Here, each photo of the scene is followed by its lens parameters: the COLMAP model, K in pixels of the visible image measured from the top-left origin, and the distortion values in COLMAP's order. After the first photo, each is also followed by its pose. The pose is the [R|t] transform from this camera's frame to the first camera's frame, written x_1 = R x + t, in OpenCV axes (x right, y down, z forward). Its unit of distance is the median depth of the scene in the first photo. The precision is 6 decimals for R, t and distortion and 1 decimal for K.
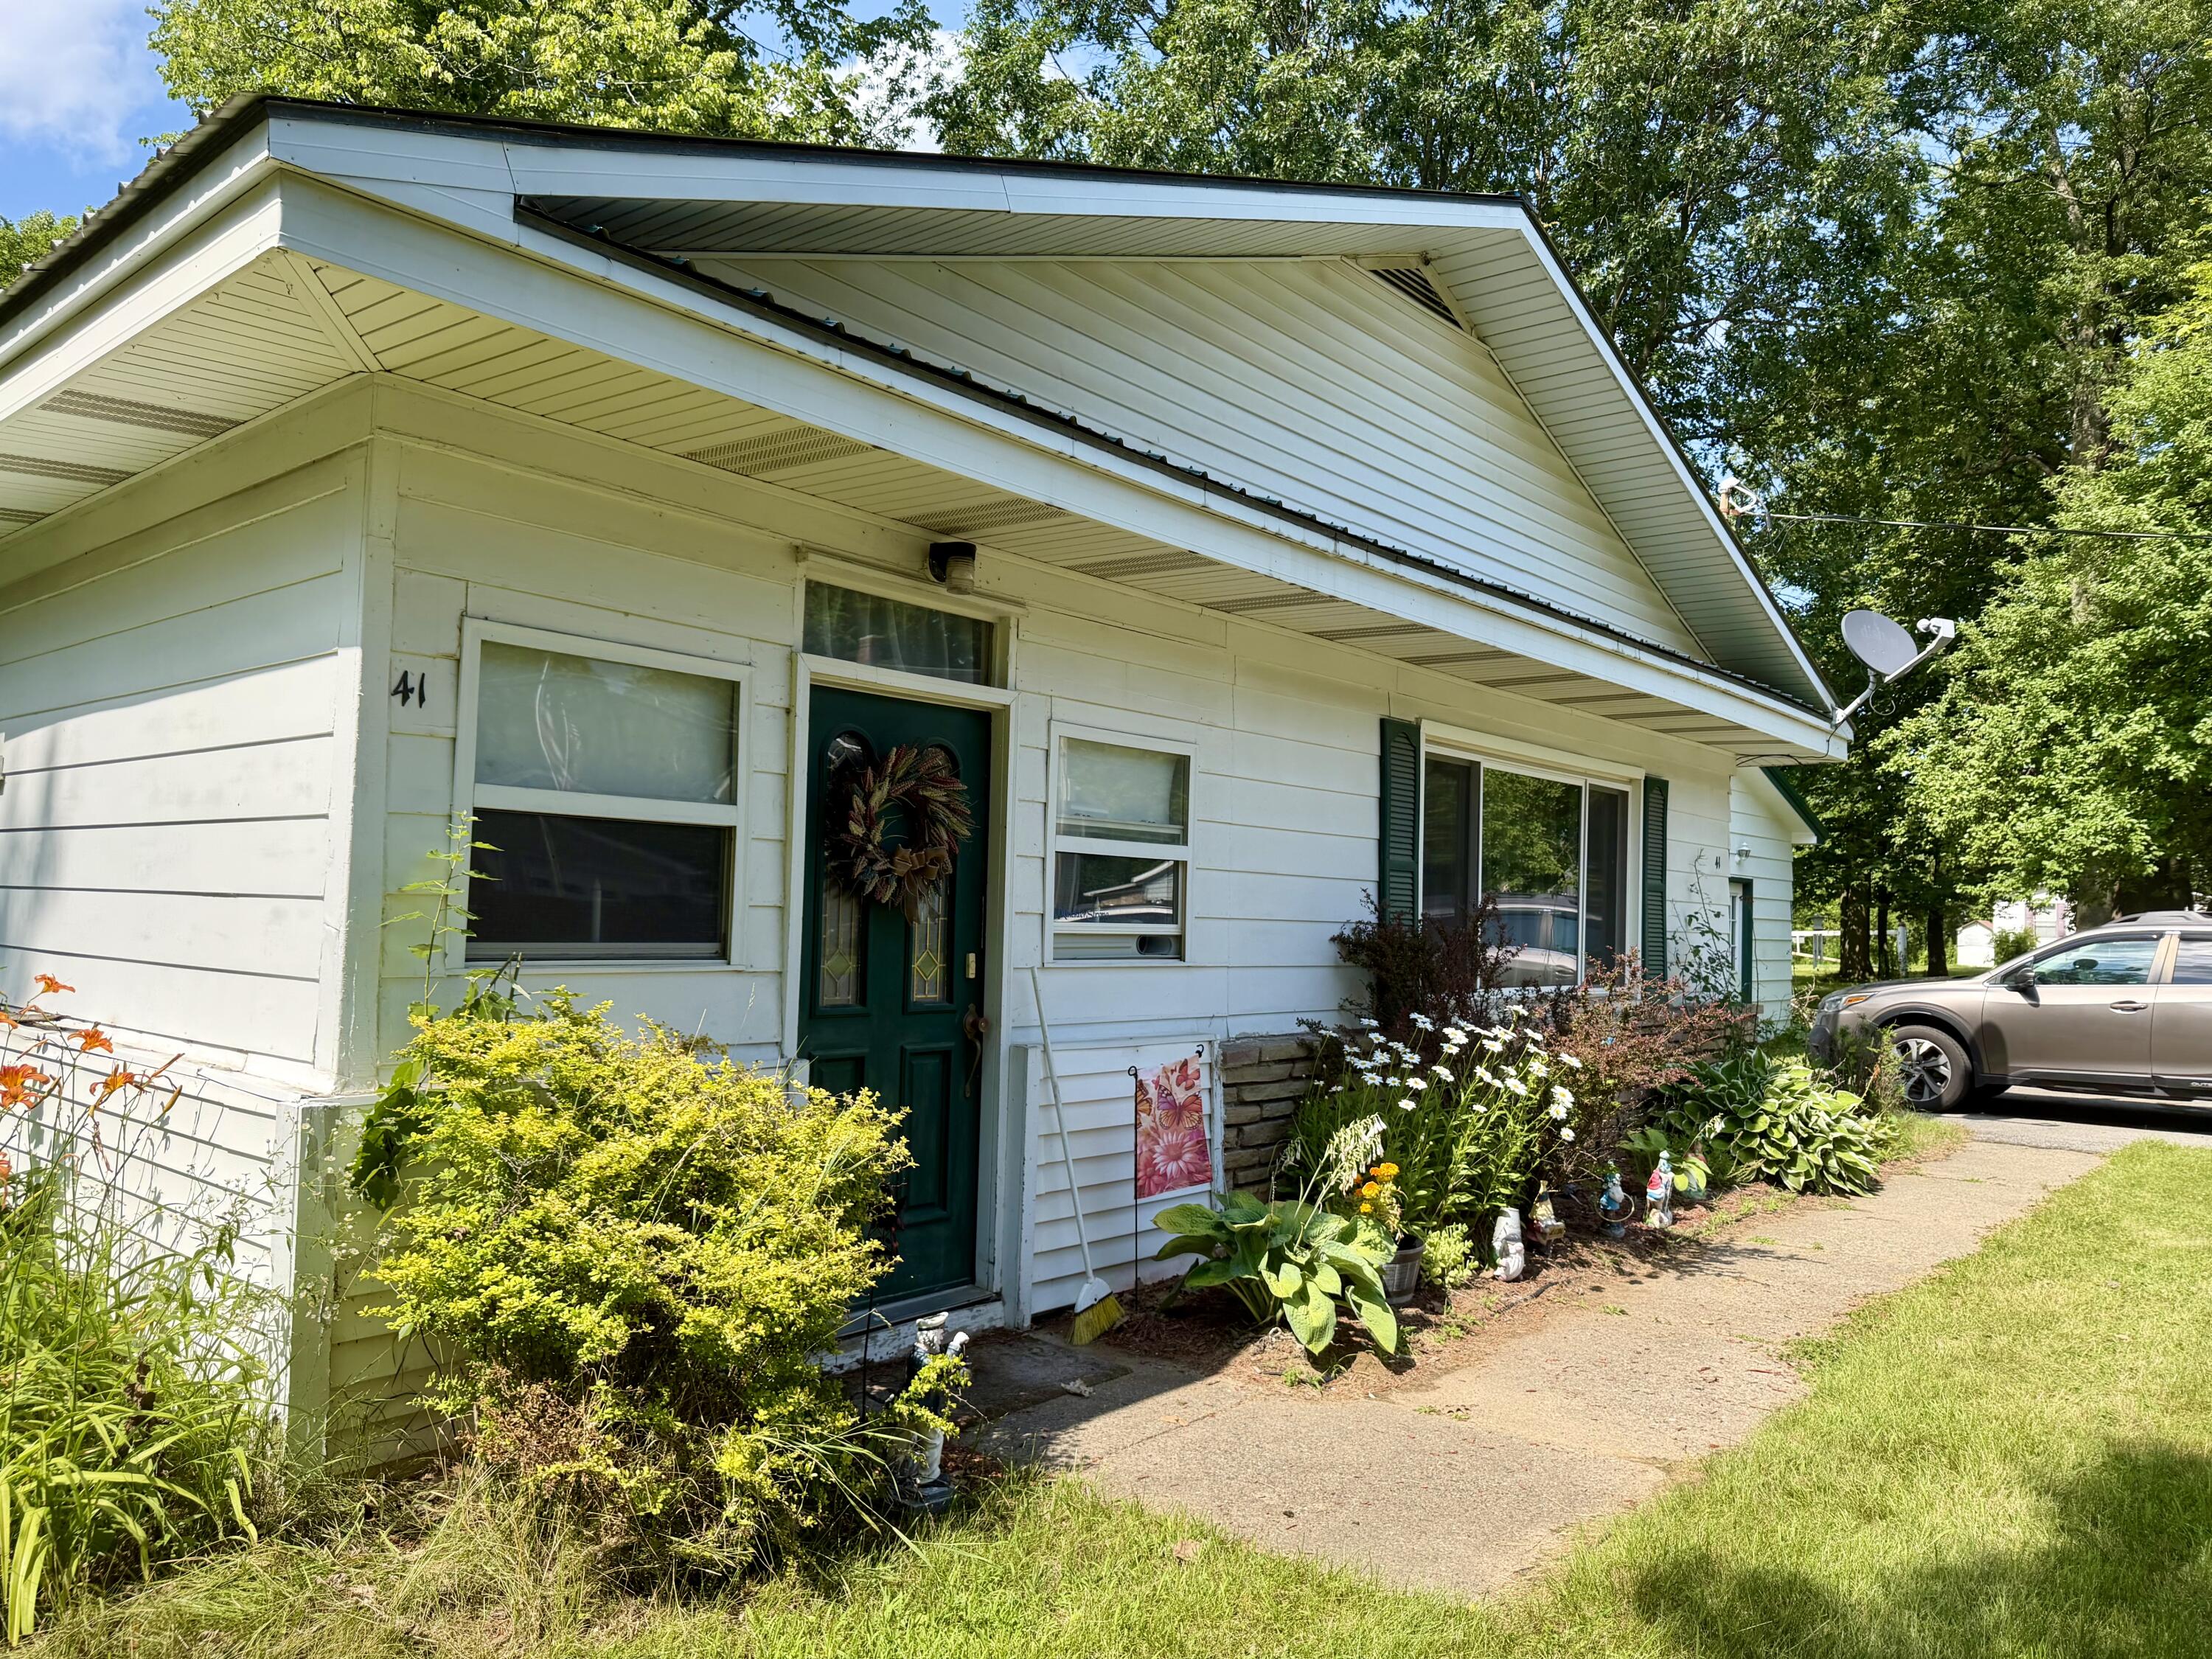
lens RADIAL K [[1538.7, 0, 1111.2], [0, 1538.7, 839.2], [0, 0, 1]] dist [0.073389, -0.101064]
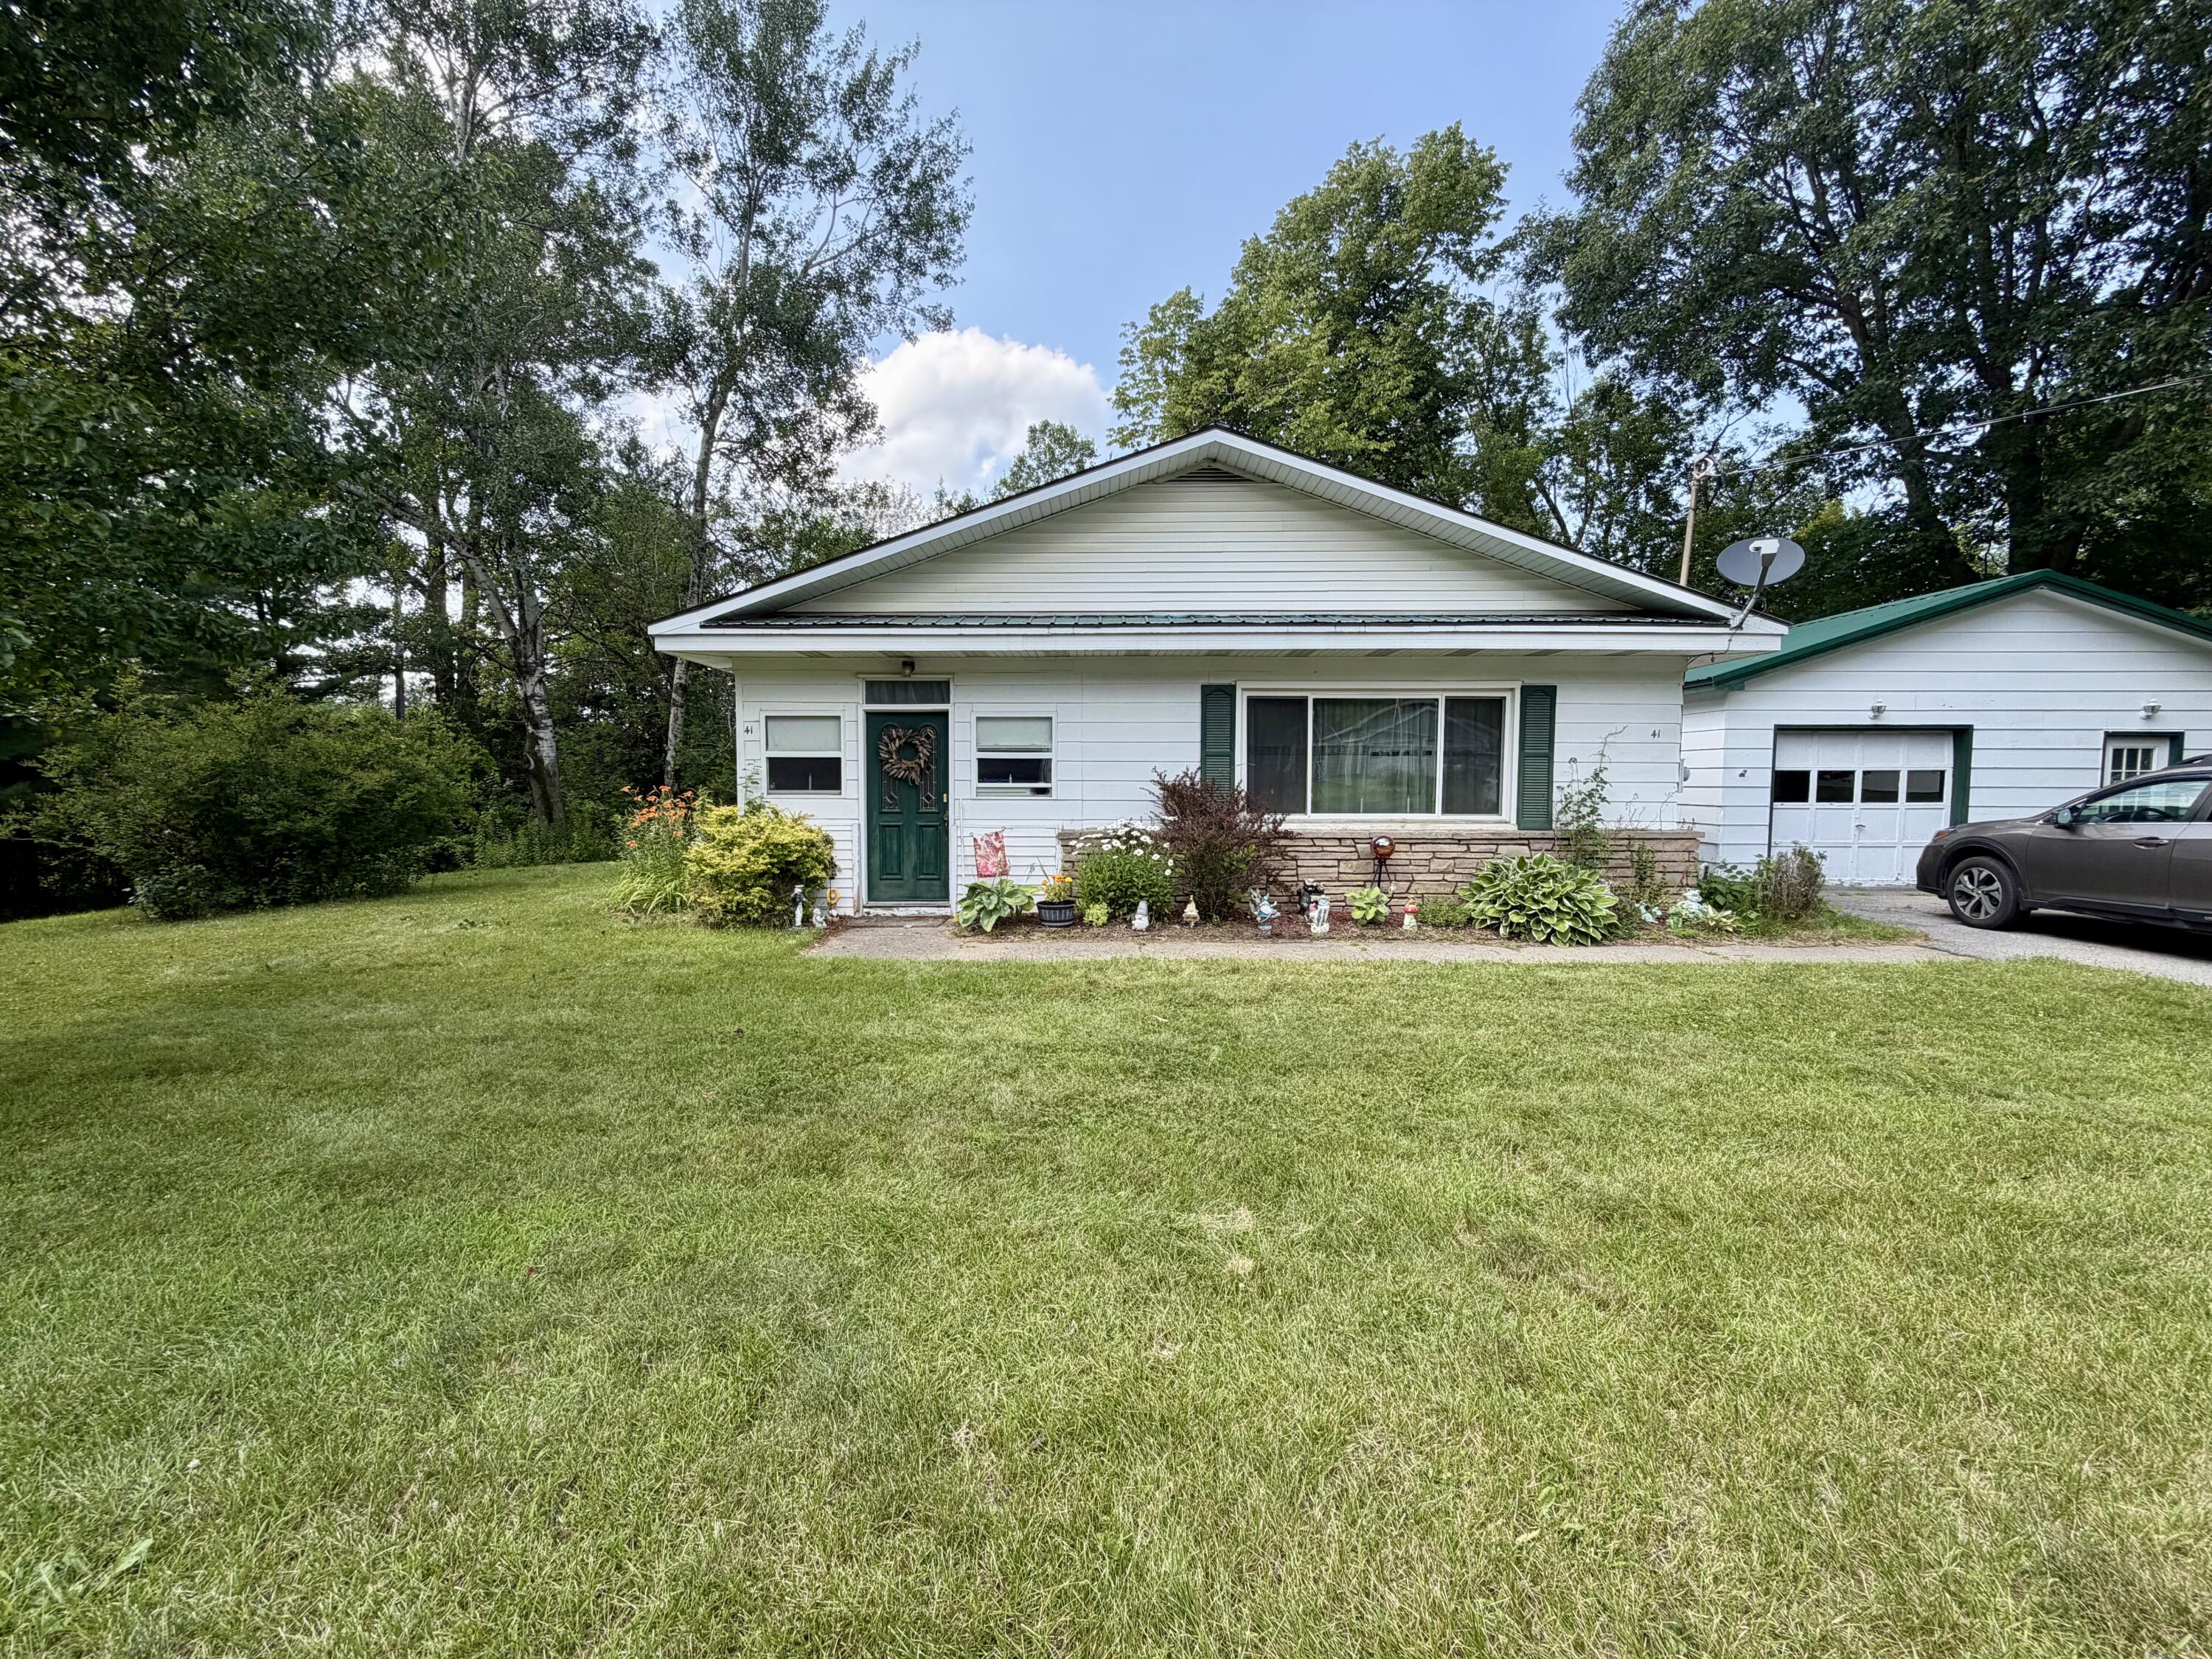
lens RADIAL K [[886.9, 0, 1103.9], [0, 886.9, 829.6], [0, 0, 1]] dist [0.000940, -0.000110]
pose [[0.640941, 0.017916, -0.767381, 1.161911], [0.052246, 0.996391, 0.066900, 0.035676], [0.765810, -0.082972, 0.637692, 0.108468]]
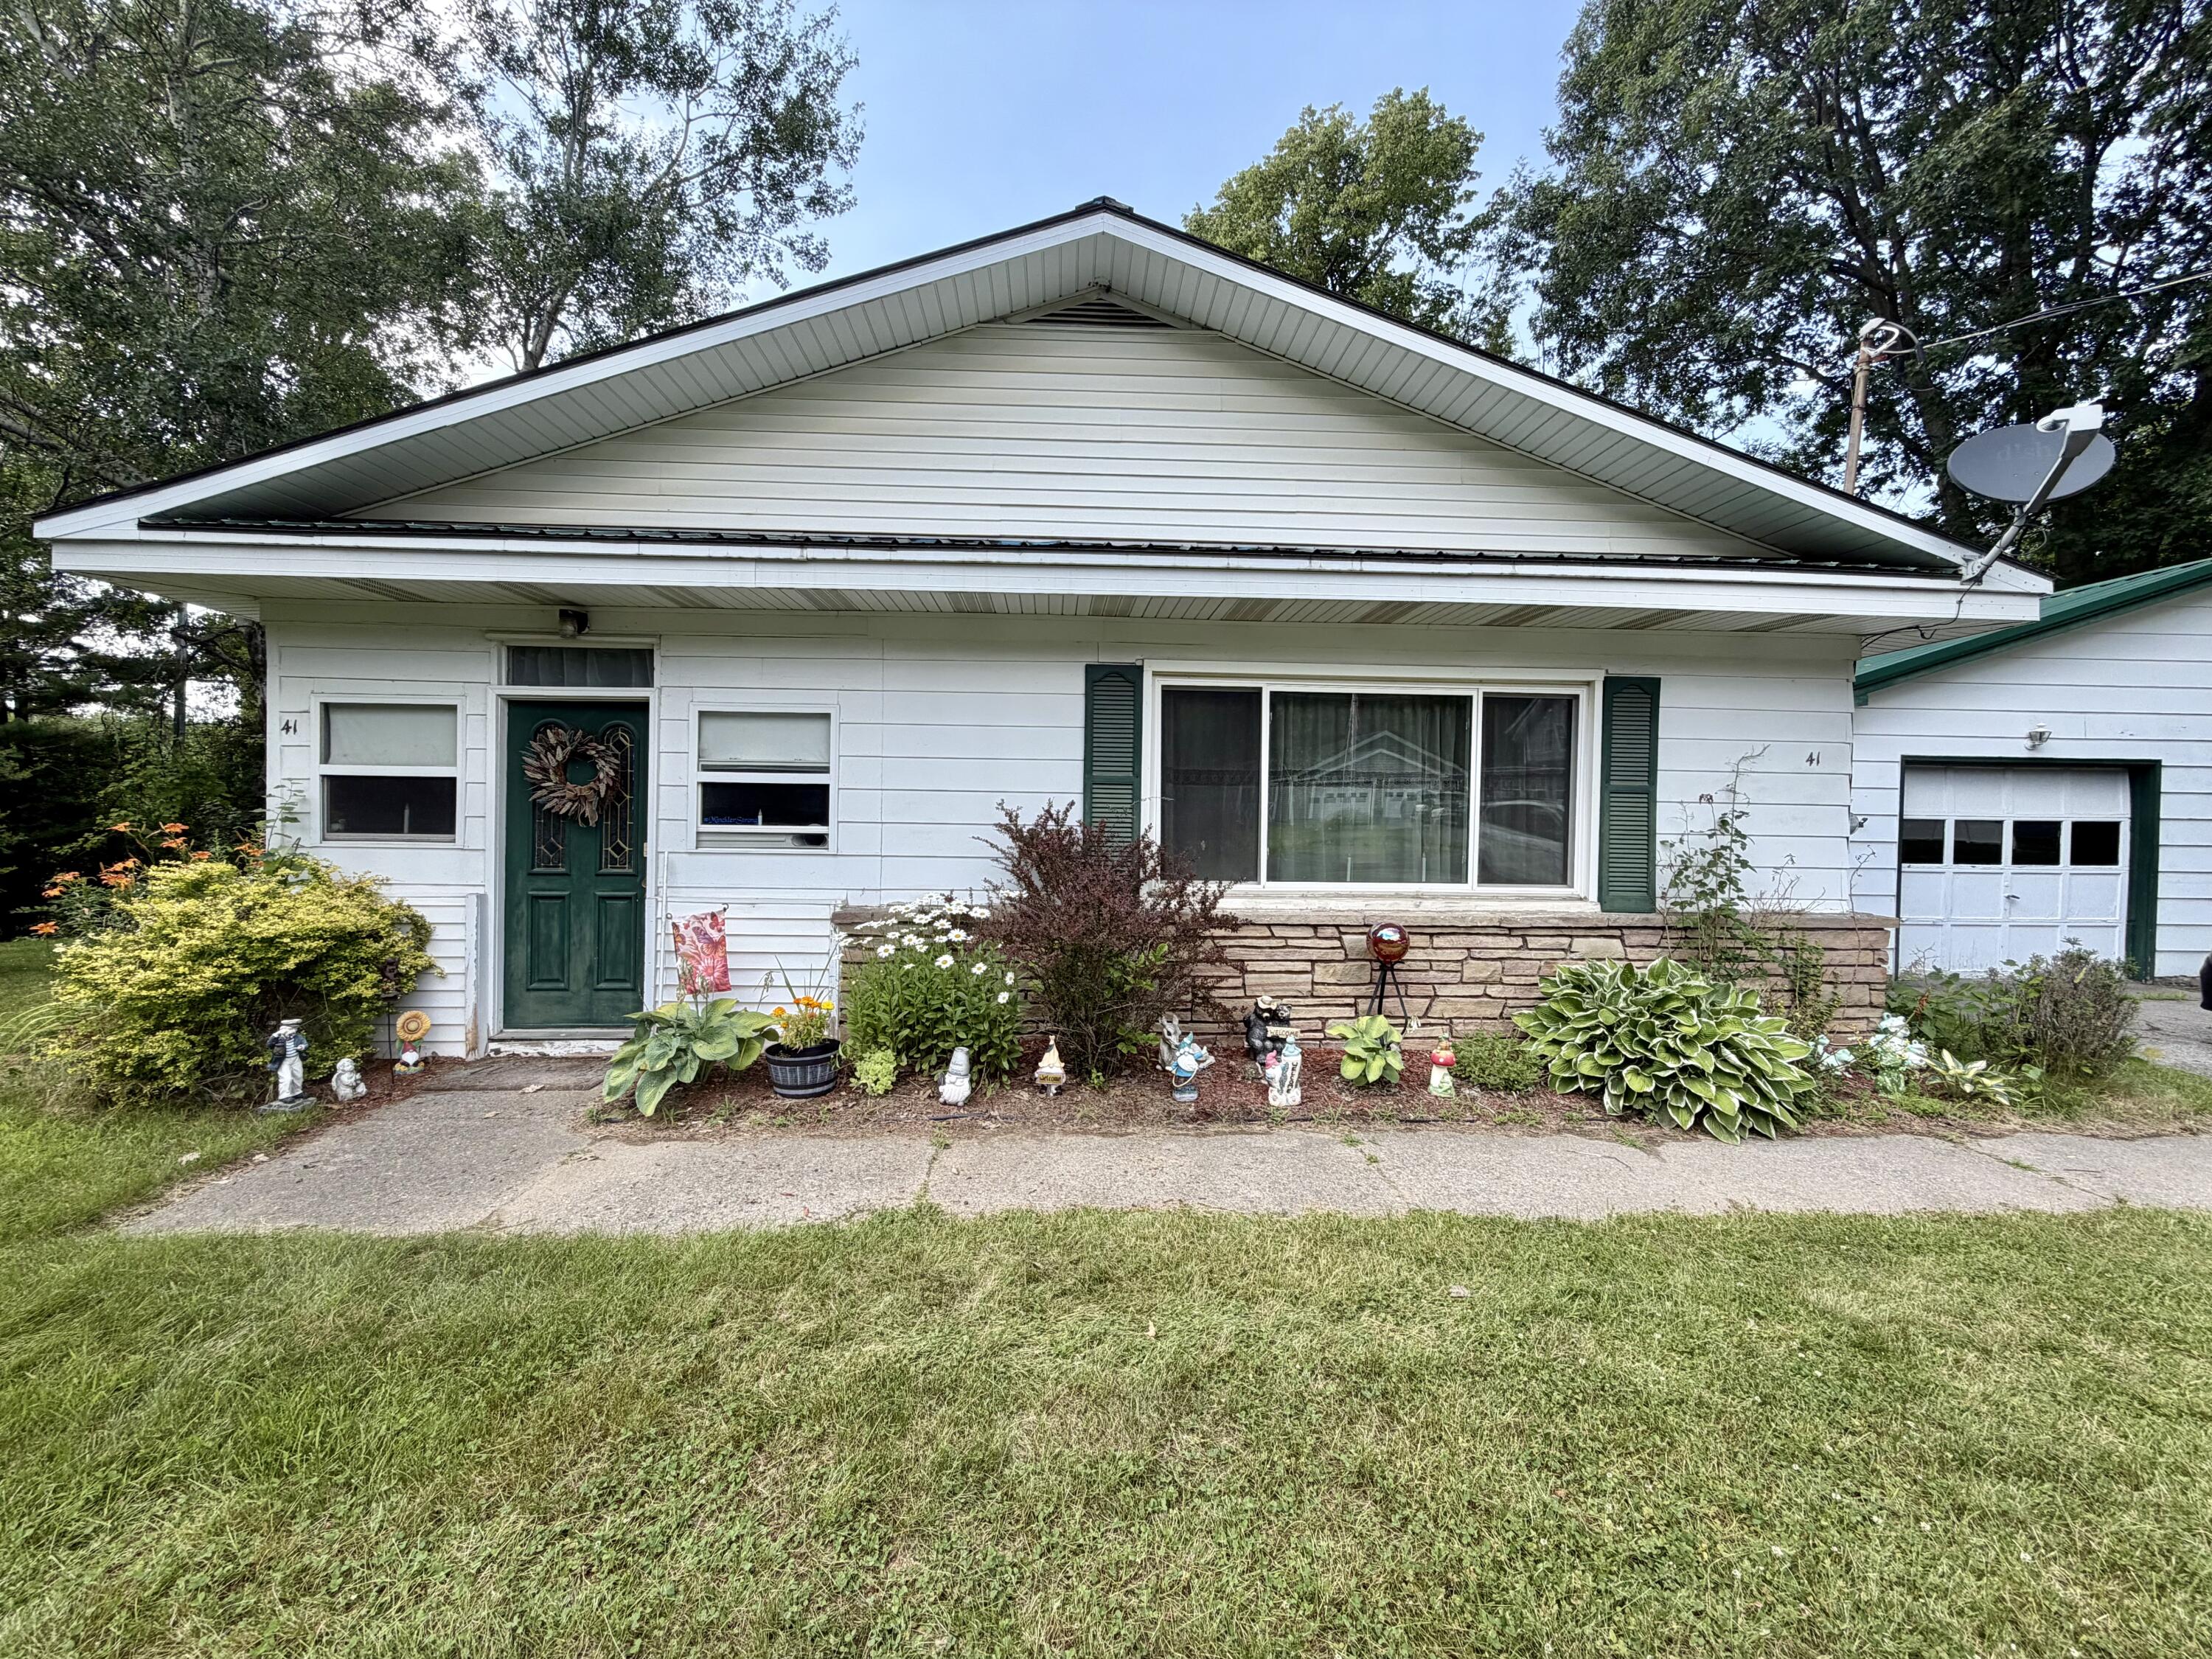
lens RADIAL K [[886.9, 0, 1099.3], [0, 886.9, 826.5], [0, 0, 1]] dist [0.000940, -0.000110]
pose [[0.680694, -0.010779, -0.732489, 0.806780], [0.039318, 0.998988, 0.021837, 0.043984], [0.731512, -0.043664, 0.680429, 0.565793]]
